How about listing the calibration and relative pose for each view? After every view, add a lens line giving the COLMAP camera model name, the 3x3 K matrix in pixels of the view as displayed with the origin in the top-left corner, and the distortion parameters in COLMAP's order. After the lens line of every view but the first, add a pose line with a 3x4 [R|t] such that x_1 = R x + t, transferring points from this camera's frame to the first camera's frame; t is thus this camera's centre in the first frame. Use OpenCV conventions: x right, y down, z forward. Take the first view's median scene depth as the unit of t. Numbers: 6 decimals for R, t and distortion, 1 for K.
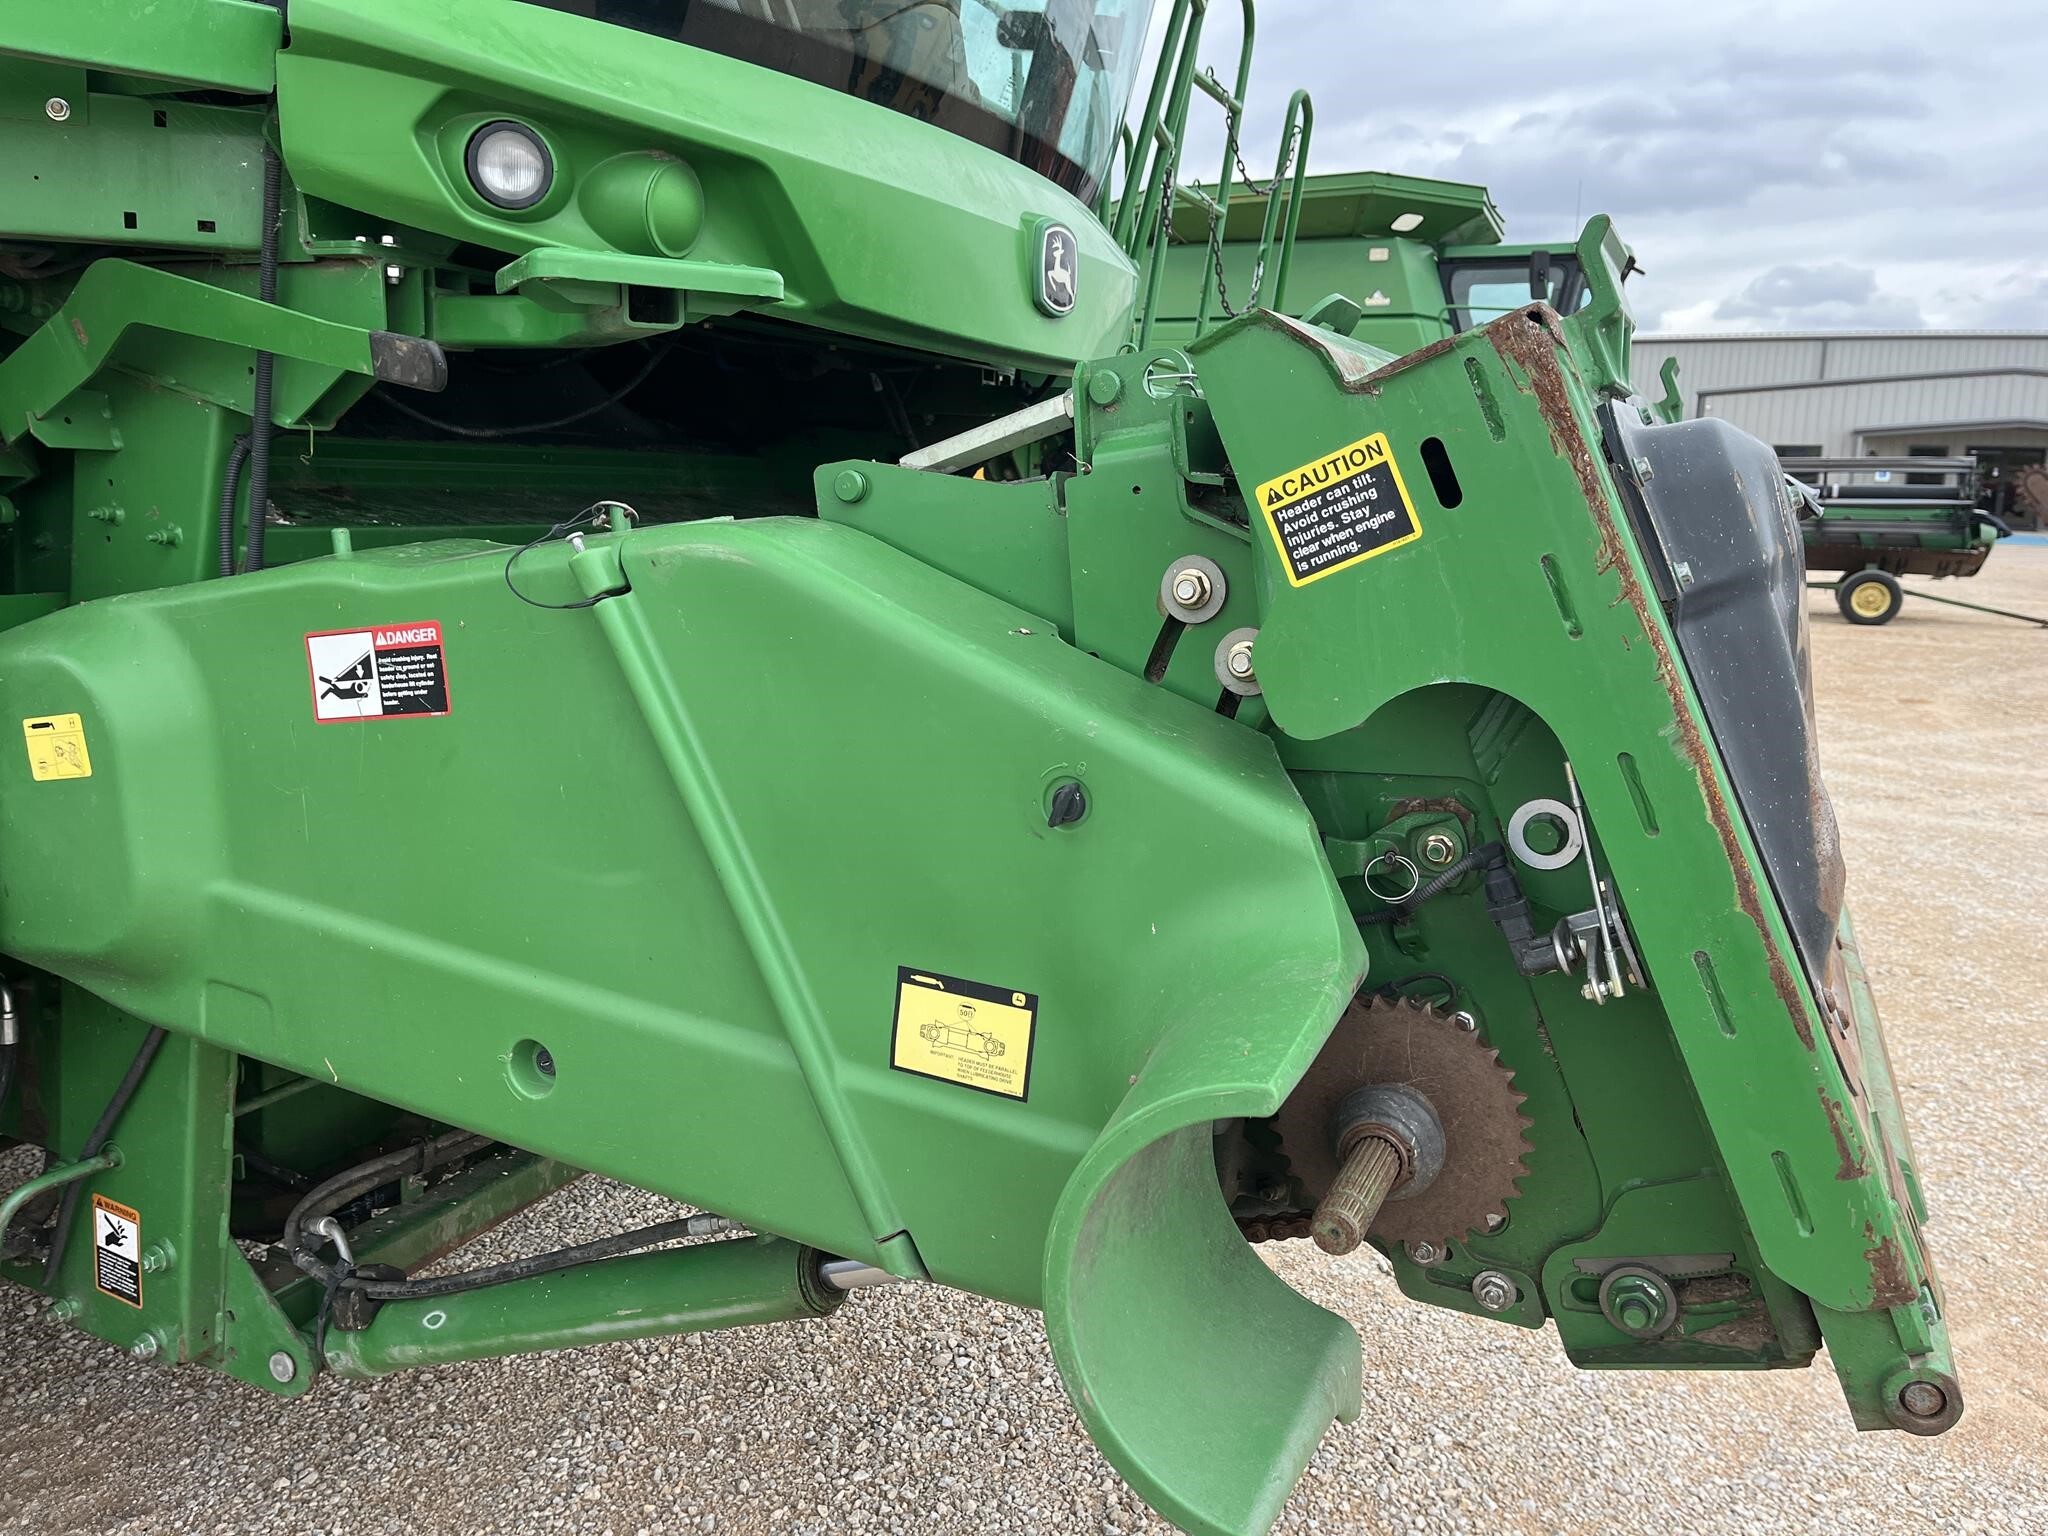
lens RADIAL K [[1553.6, 0, 1024.0], [0, 1553.6, 768.0], [0, 0, 1]] dist [0.075846, -0.101413]
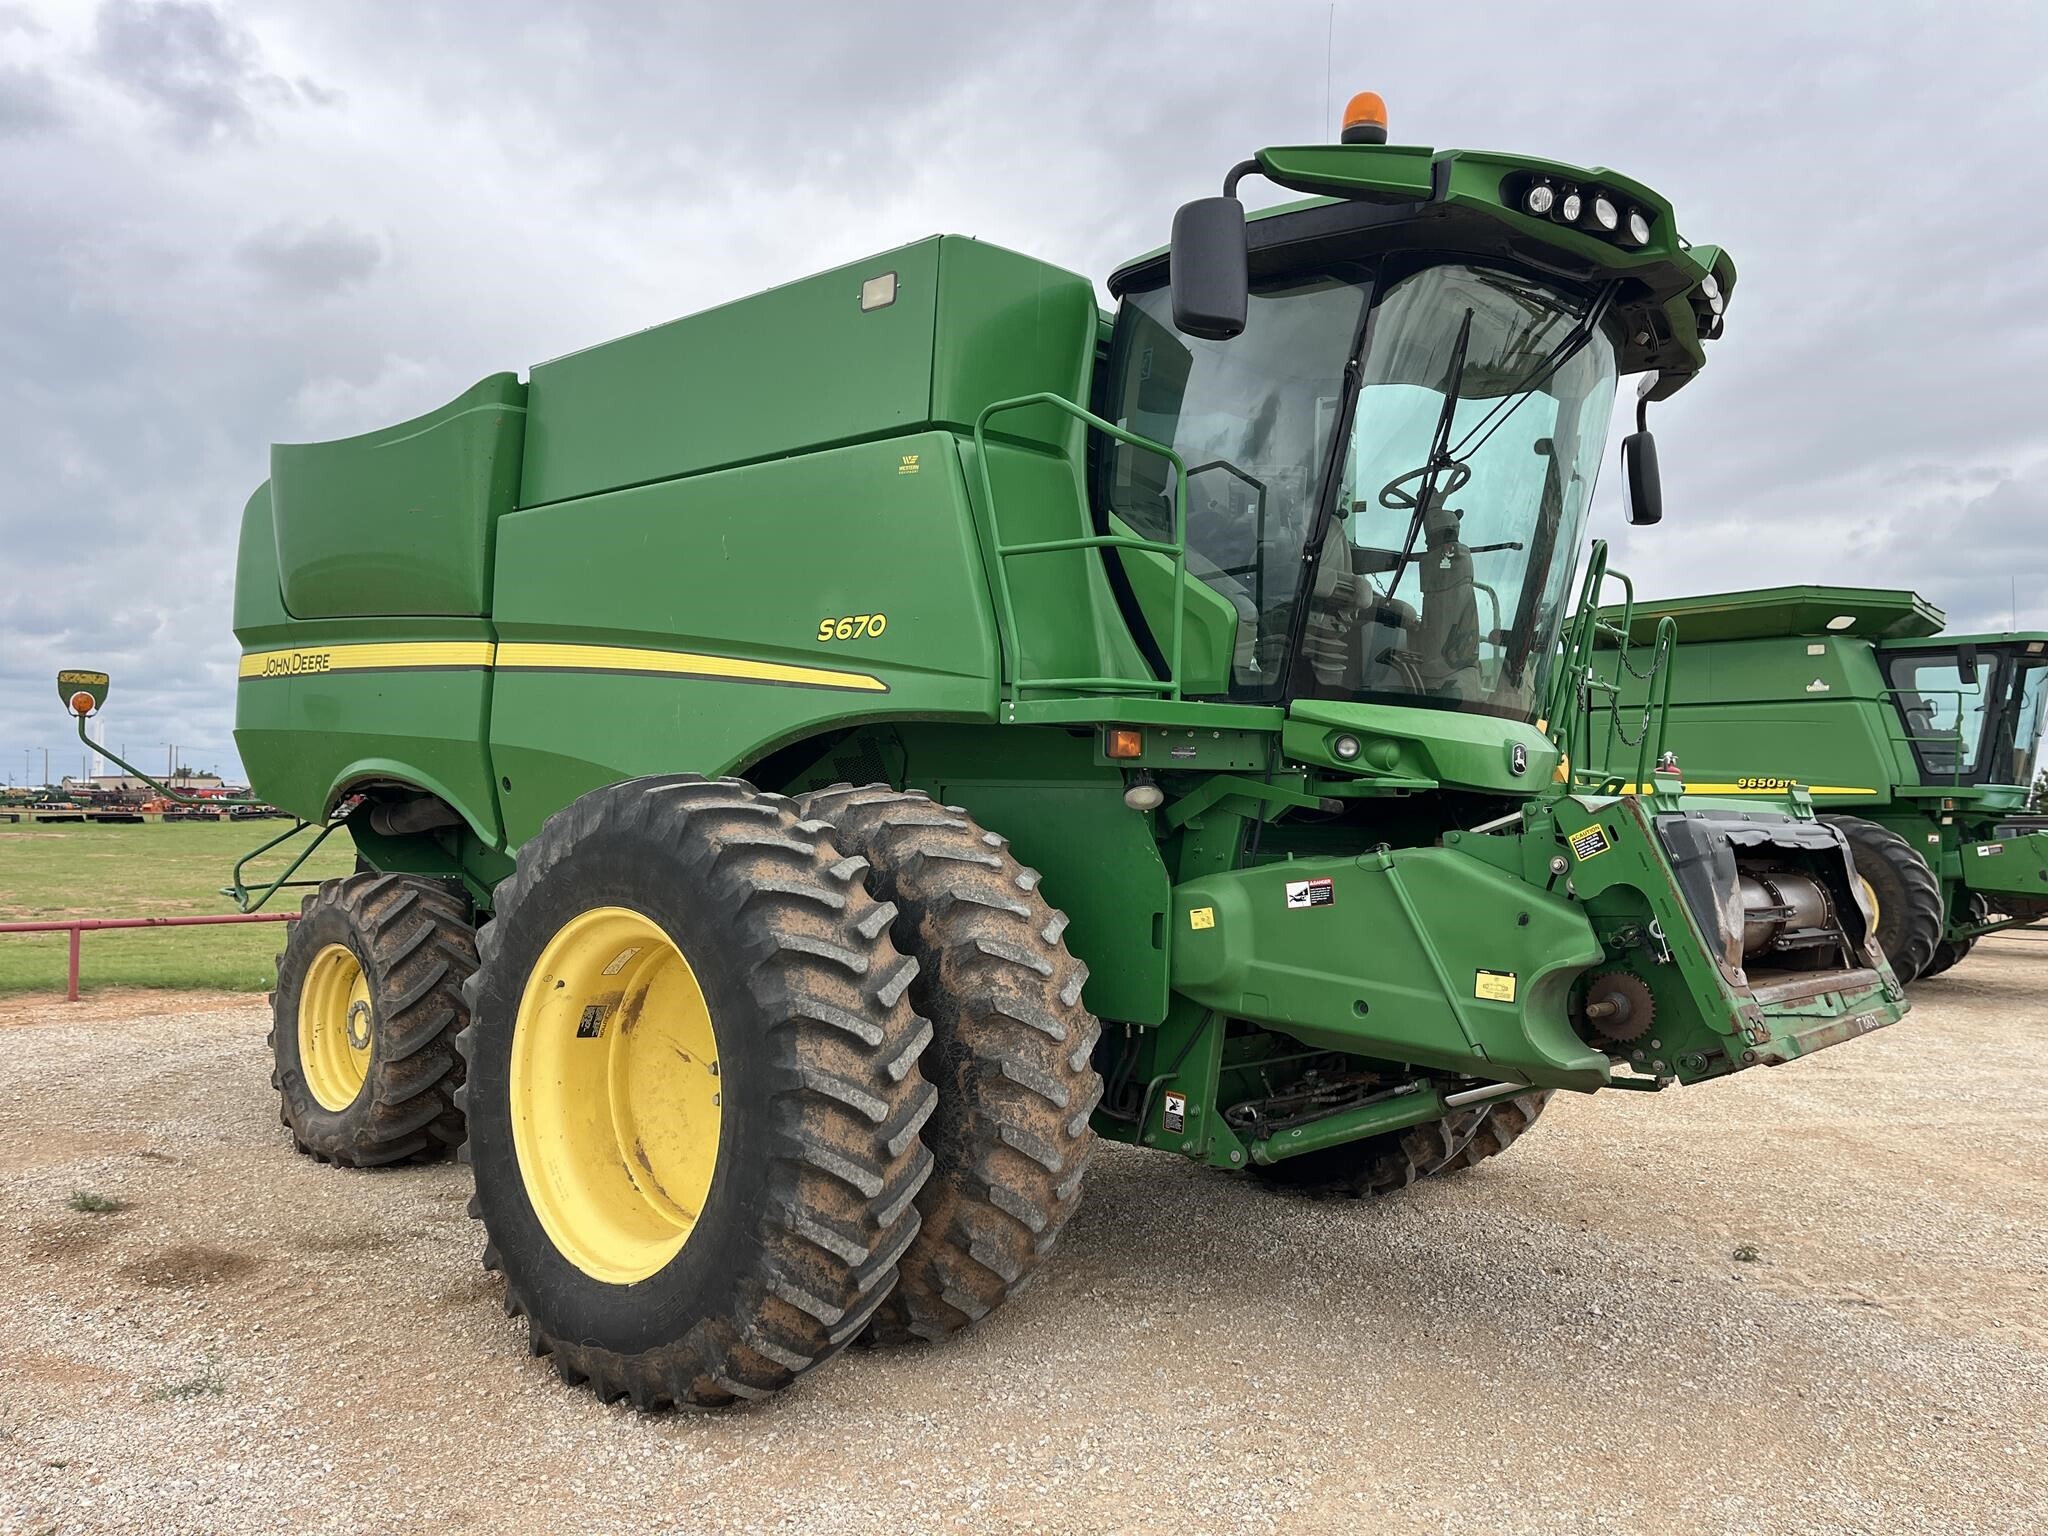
lens RADIAL K [[1550.9, 0, 1019.9], [0, 1550.9, 730.2], [0, 0, 1]] dist [0.062118, -0.095638]
pose [[0.955117, -0.027818, -0.294919, -0.007357], [-0.046993, 0.968745, -0.243566, 0.424448], [0.292477, 0.246493, 0.923958, -2.264131]]
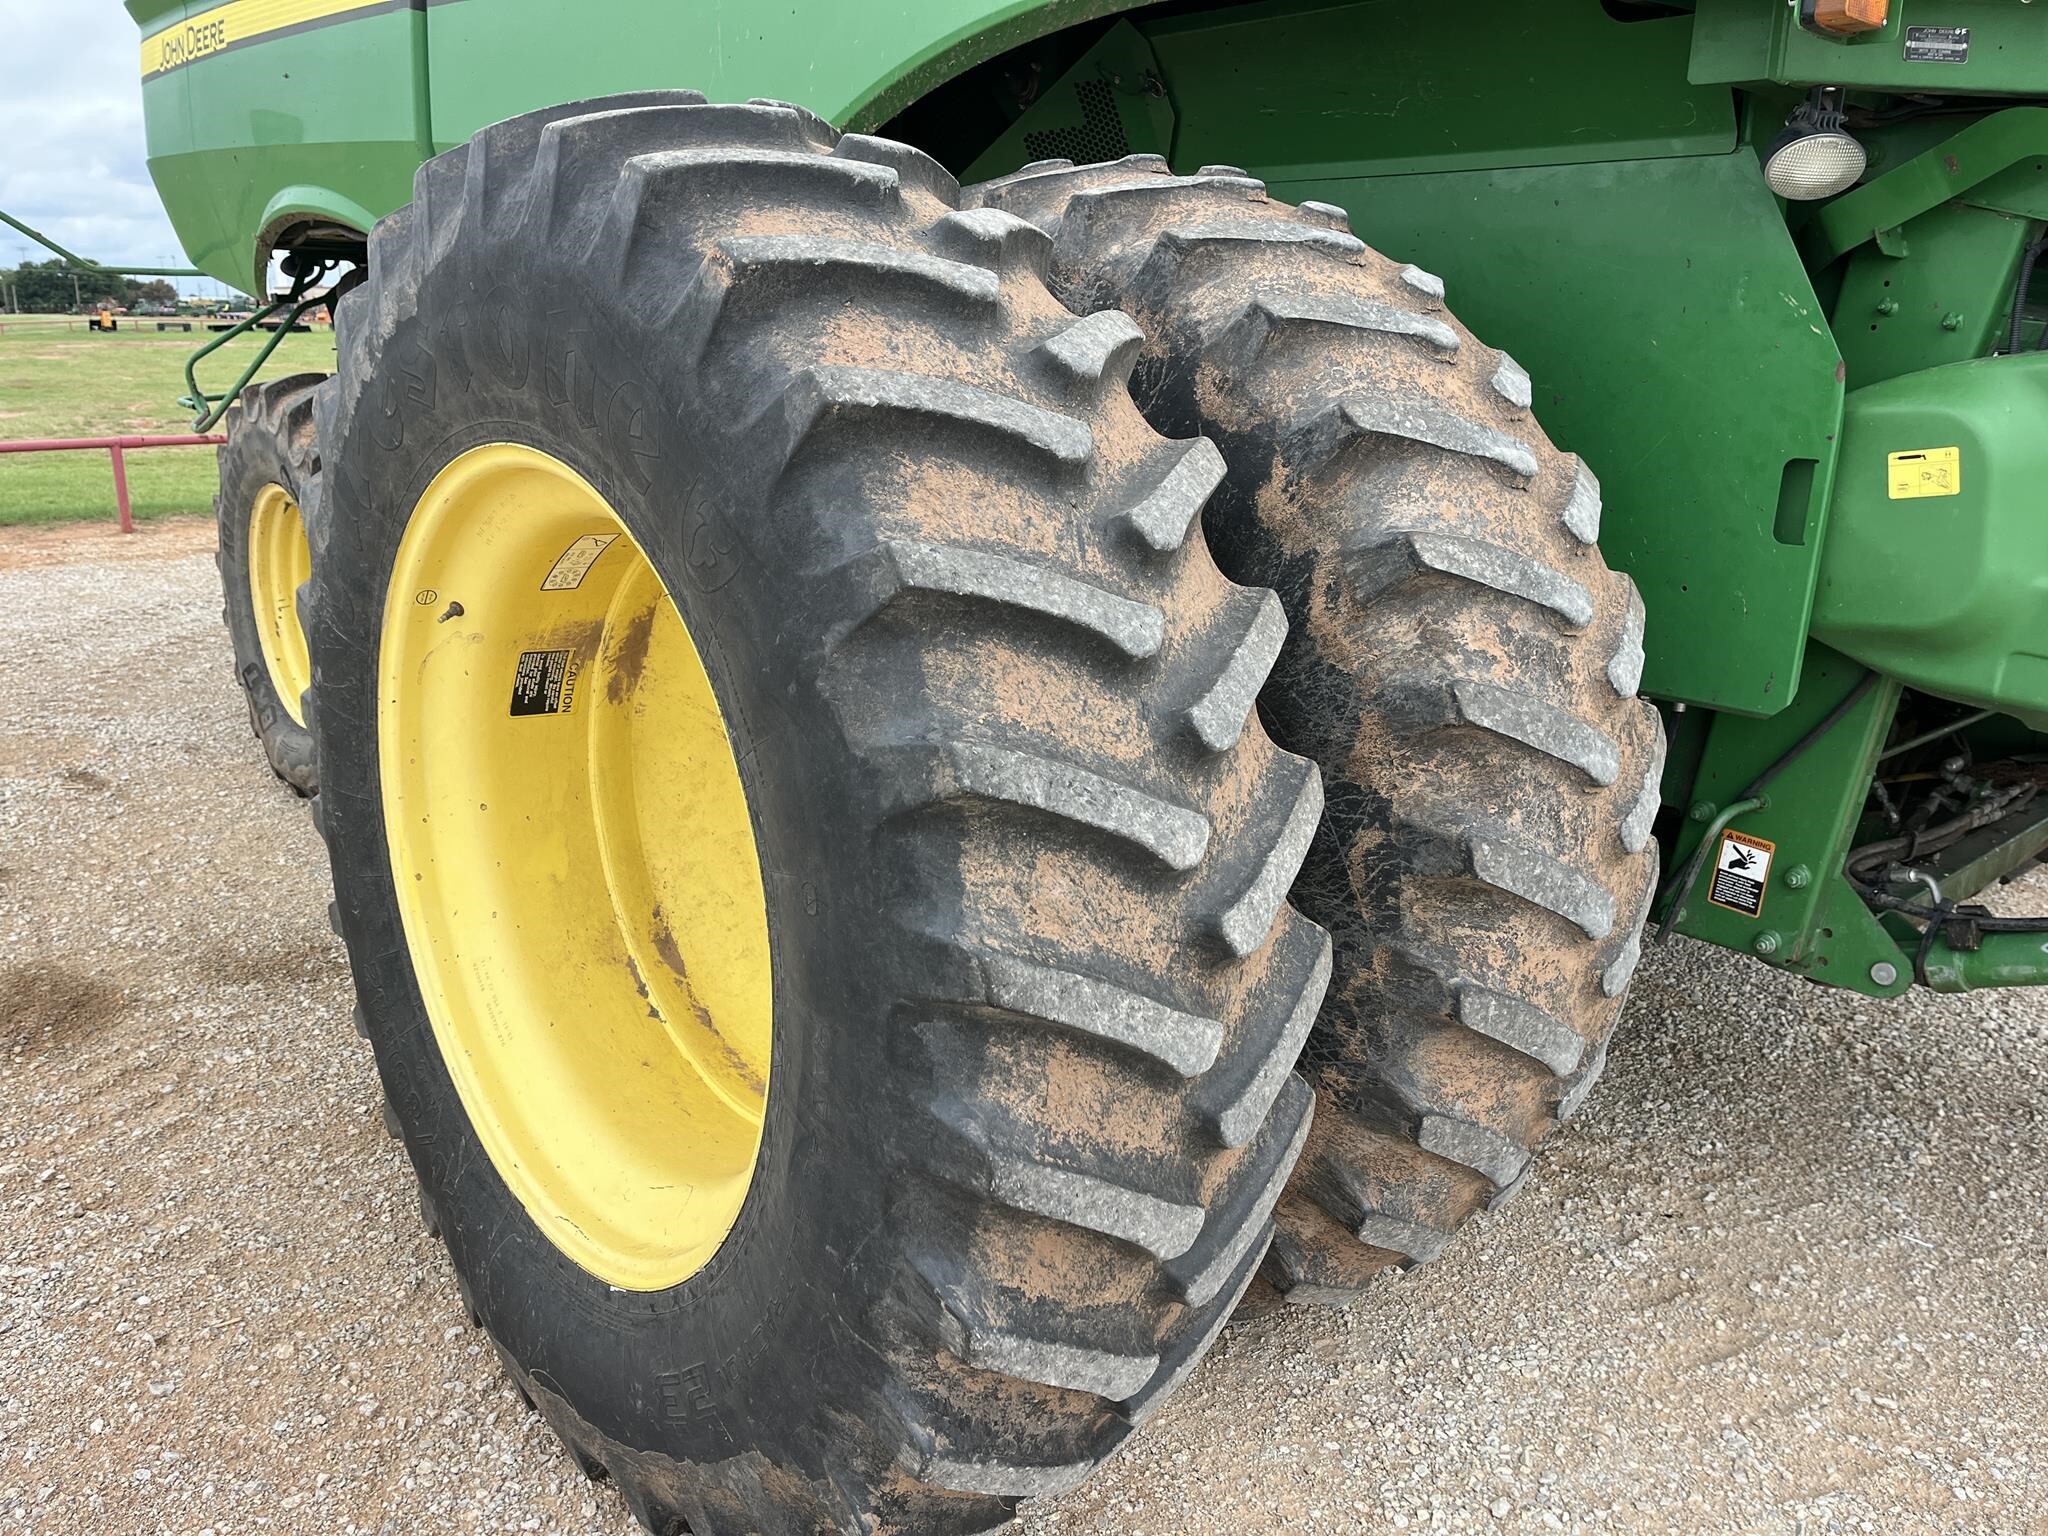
lens RADIAL K [[1553.6, 0, 1024.0], [0, 1553.6, 768.0], [0, 0, 1]] dist [0.075846, -0.101413]
pose [[0.919059, 0.092726, -0.383057, -0.800692], [-0.063244, 0.994032, 0.088885, 0.173099], [0.389013, -0.057465, 0.919438, -0.591994]]
